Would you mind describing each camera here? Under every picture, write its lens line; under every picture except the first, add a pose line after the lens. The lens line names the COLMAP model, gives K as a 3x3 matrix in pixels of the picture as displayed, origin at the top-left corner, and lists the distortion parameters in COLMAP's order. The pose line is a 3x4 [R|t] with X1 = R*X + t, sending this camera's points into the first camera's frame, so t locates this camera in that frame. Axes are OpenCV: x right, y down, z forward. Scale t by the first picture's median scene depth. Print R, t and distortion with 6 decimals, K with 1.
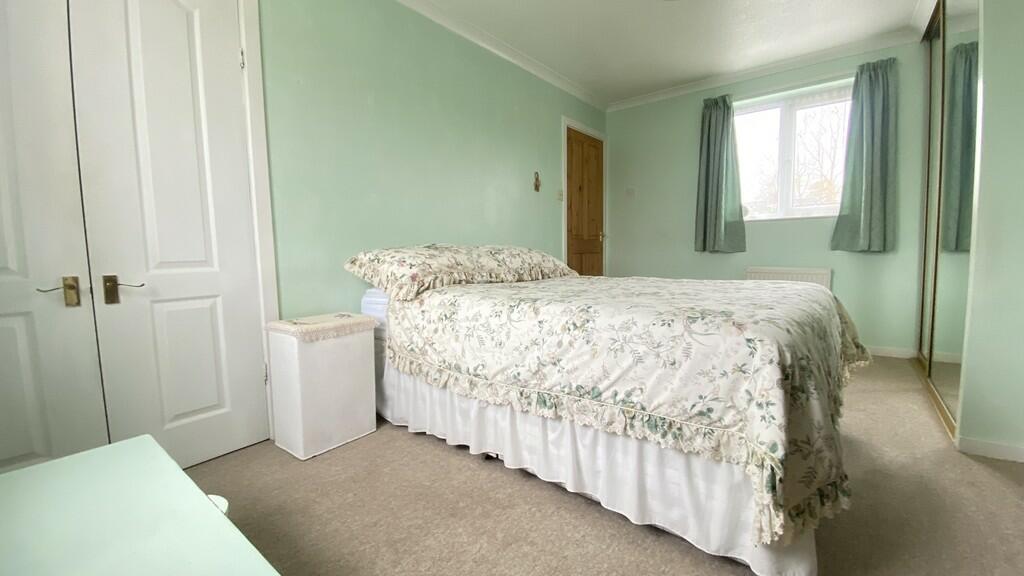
lens RADIAL K [[412.3, 0, 509.3], [0, 412.3, 290.9], [0, 0, 1]] dist [0.034708, -0.027456]
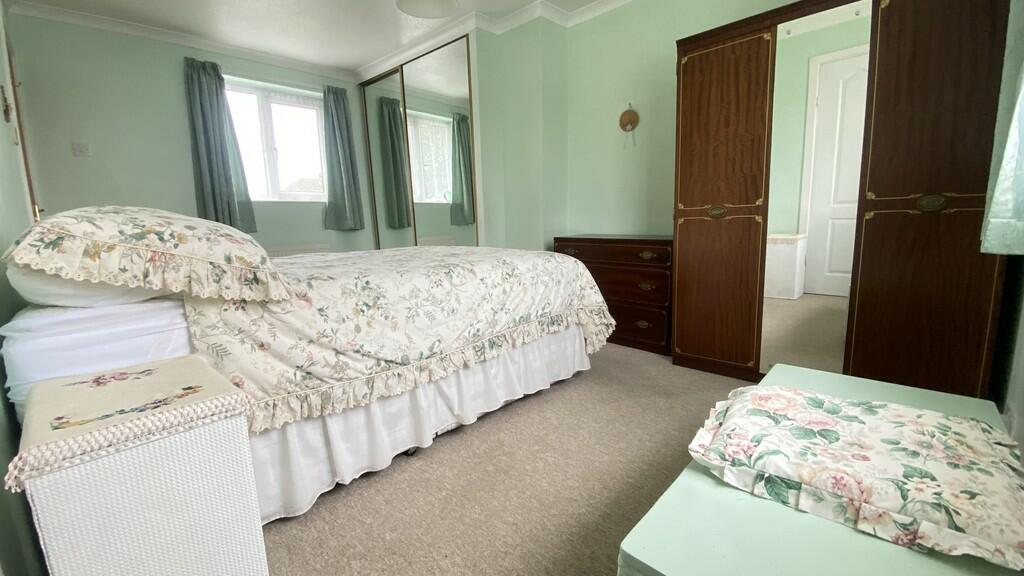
lens RADIAL K [[412.8, 0, 509.2], [0, 412.8, 292.3], [0, 0, 1]] dist [0.052777, -0.045598]
pose [[0.077290, -0.148457, 0.985894, -0.931742], [0.127610, 0.982192, 0.137895, -0.033797], [-0.988808, 0.115152, 0.094858, 0.725029]]
